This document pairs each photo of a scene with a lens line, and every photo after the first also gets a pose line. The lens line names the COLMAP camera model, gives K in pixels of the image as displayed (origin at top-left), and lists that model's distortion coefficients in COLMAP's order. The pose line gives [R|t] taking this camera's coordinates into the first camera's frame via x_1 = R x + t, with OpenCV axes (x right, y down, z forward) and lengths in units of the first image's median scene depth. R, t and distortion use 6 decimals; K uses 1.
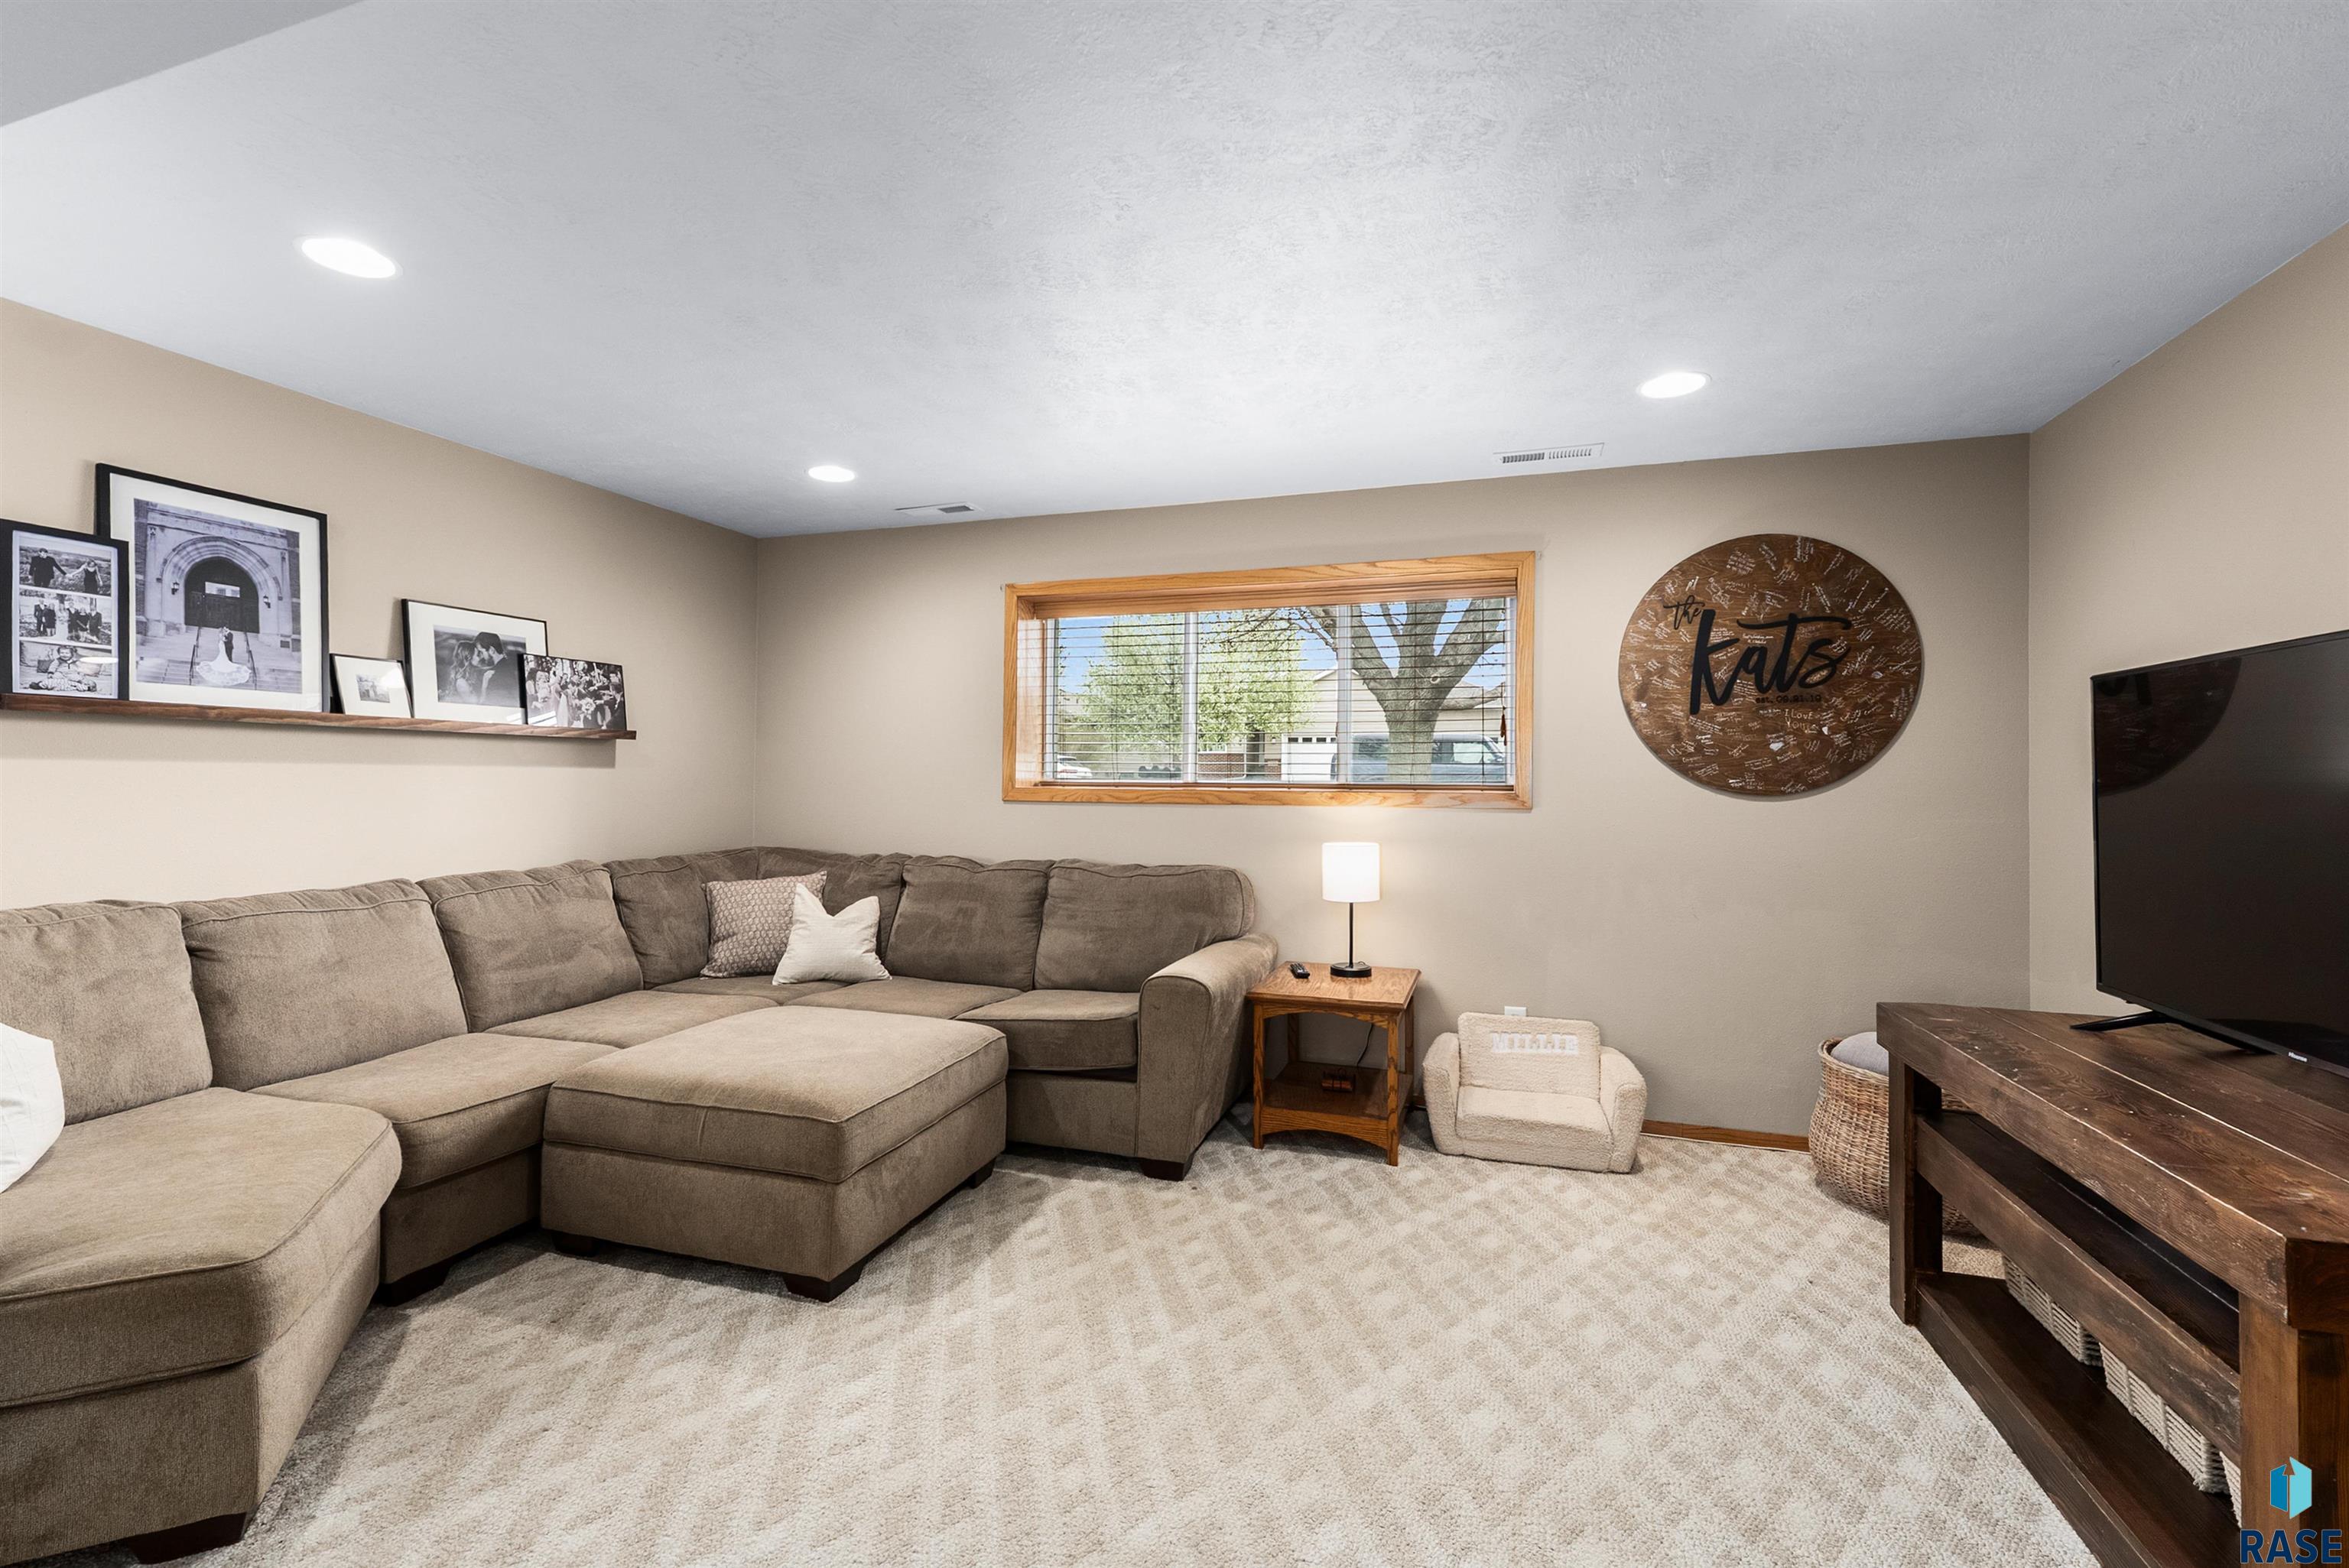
lens RADIAL K [[978.2, 0, 1185.8], [0, 978.2, 771.2], [0, 0, 1]] dist [-0.004145, -0.000431]
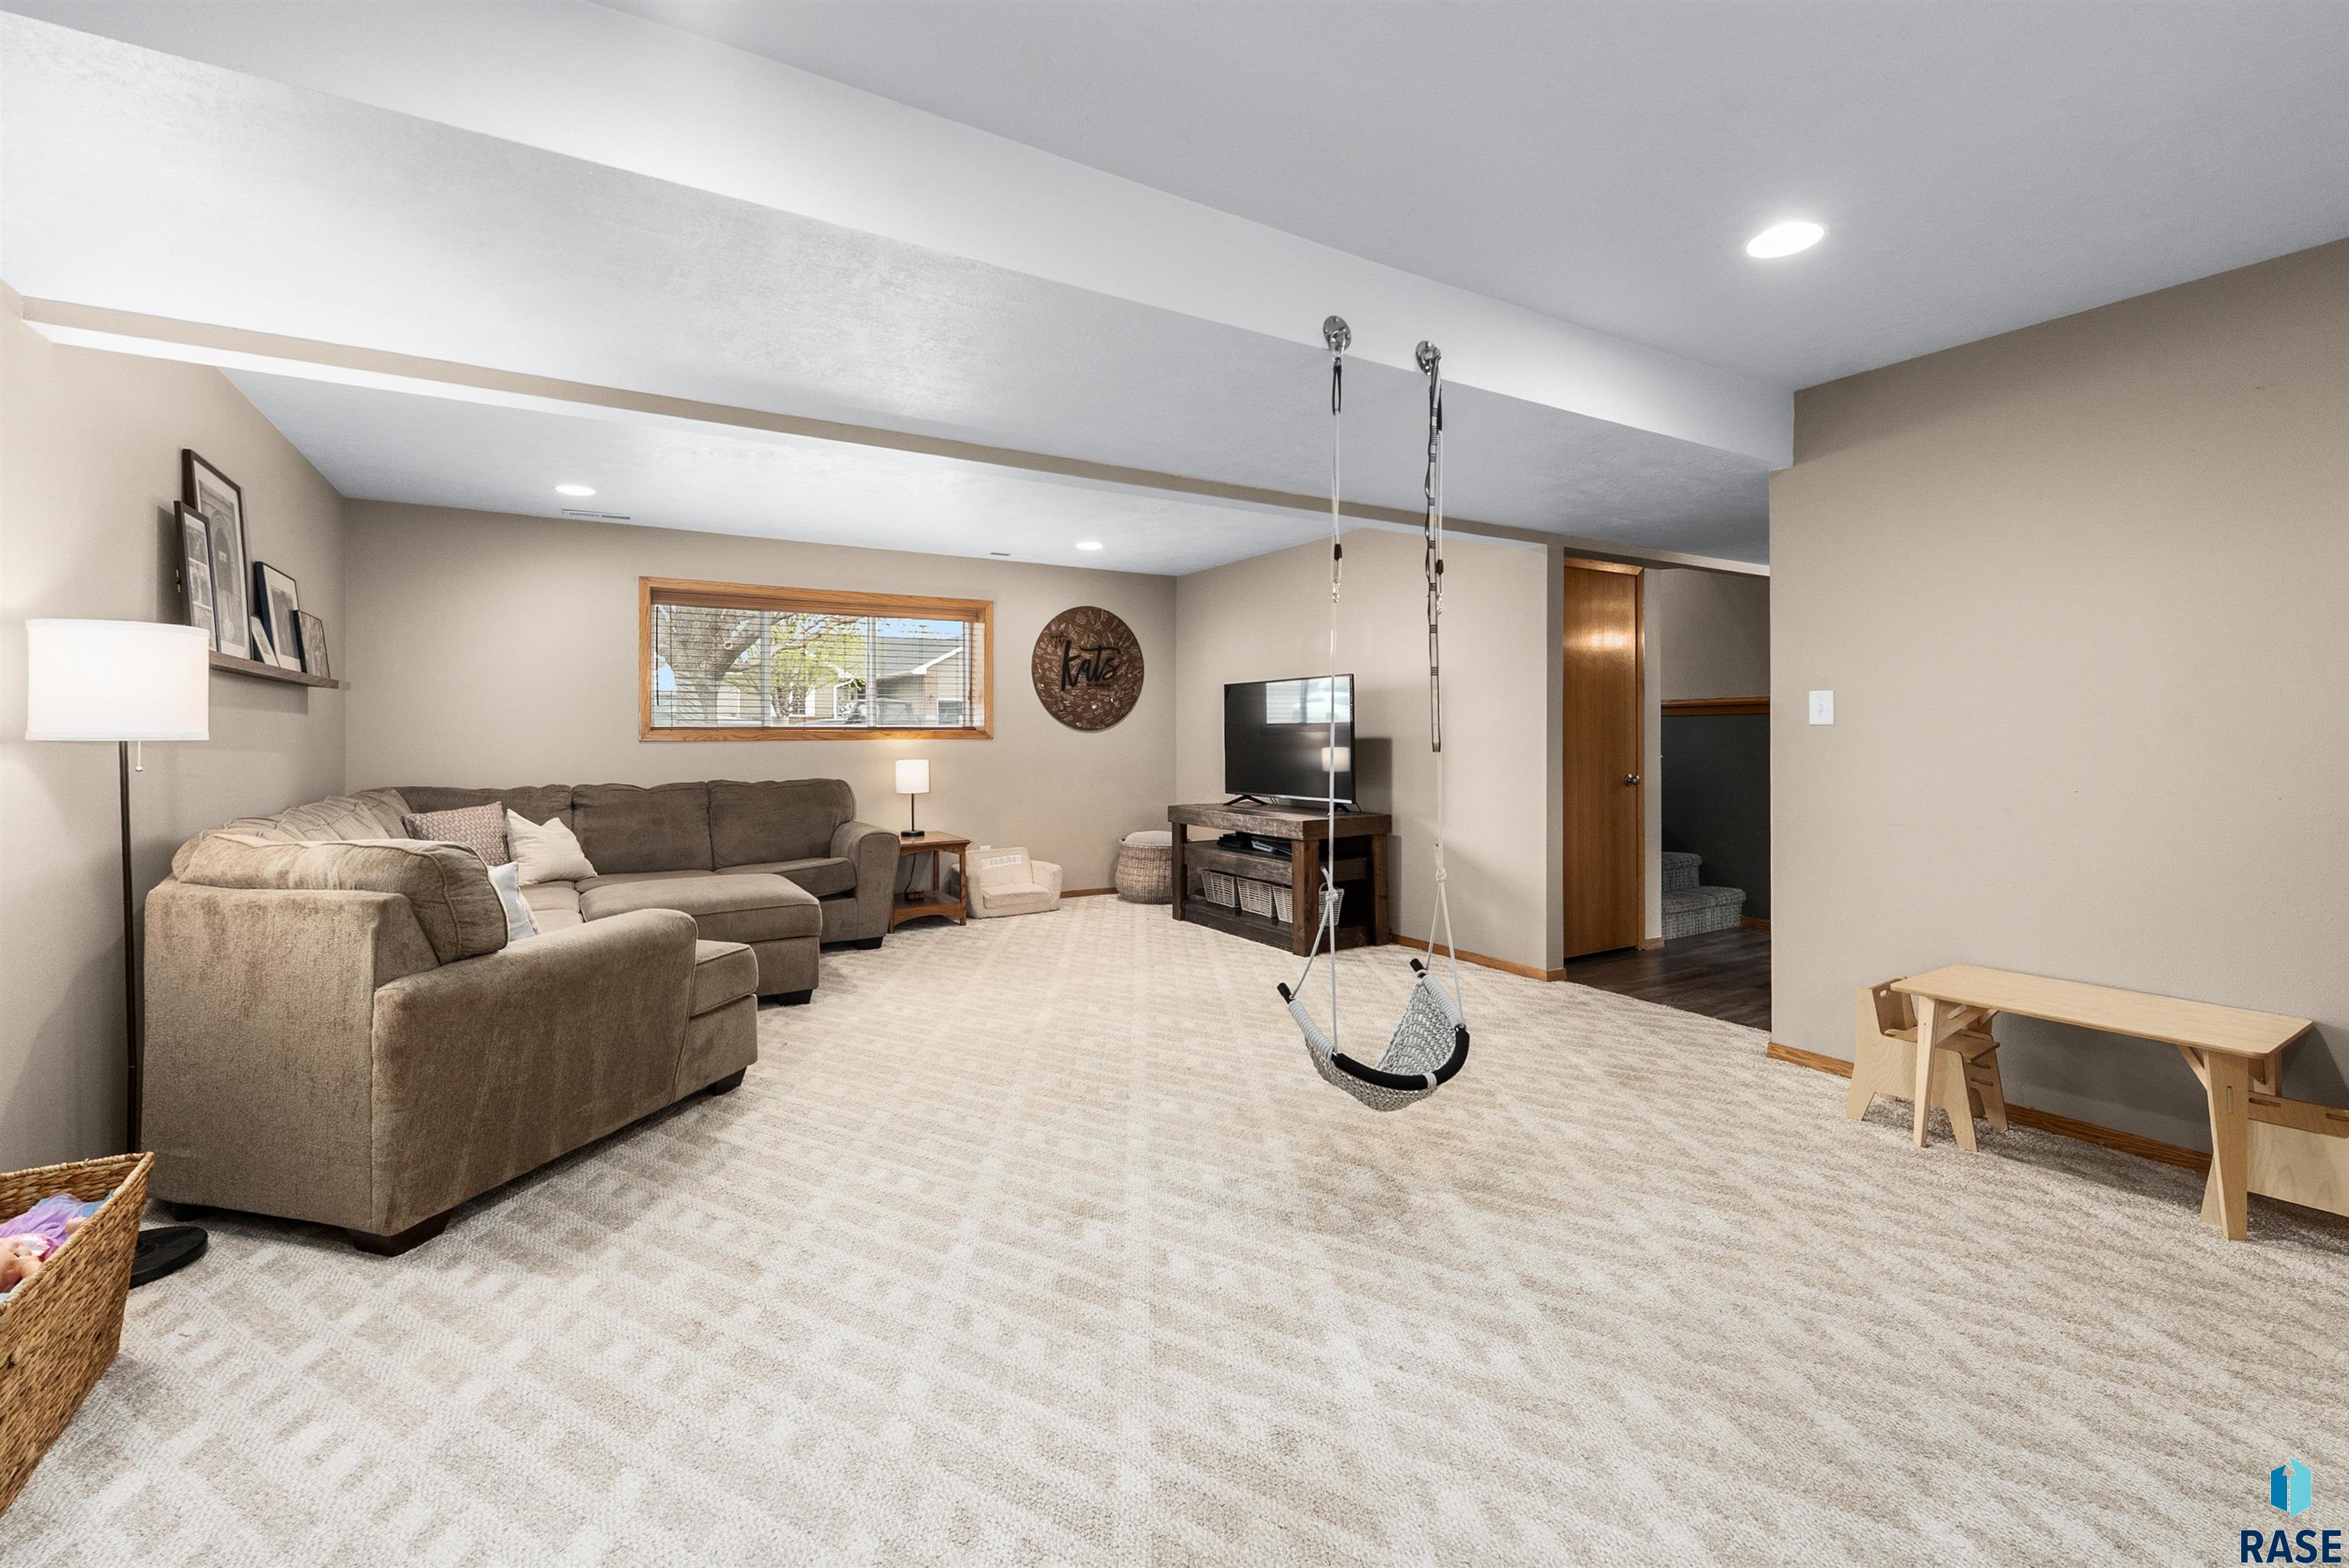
lens RADIAL K [[978.2, 0, 1125.3], [0, 978.2, 737.2], [0, 0, 1]] dist [-0.004145, -0.000431]
pose [[0.670600, -0.011474, 0.741731, -0.916241], [0.005690, 0.999931, 0.010324, 0.017933], [-0.741798, -0.002703, 0.670618, -0.467189]]
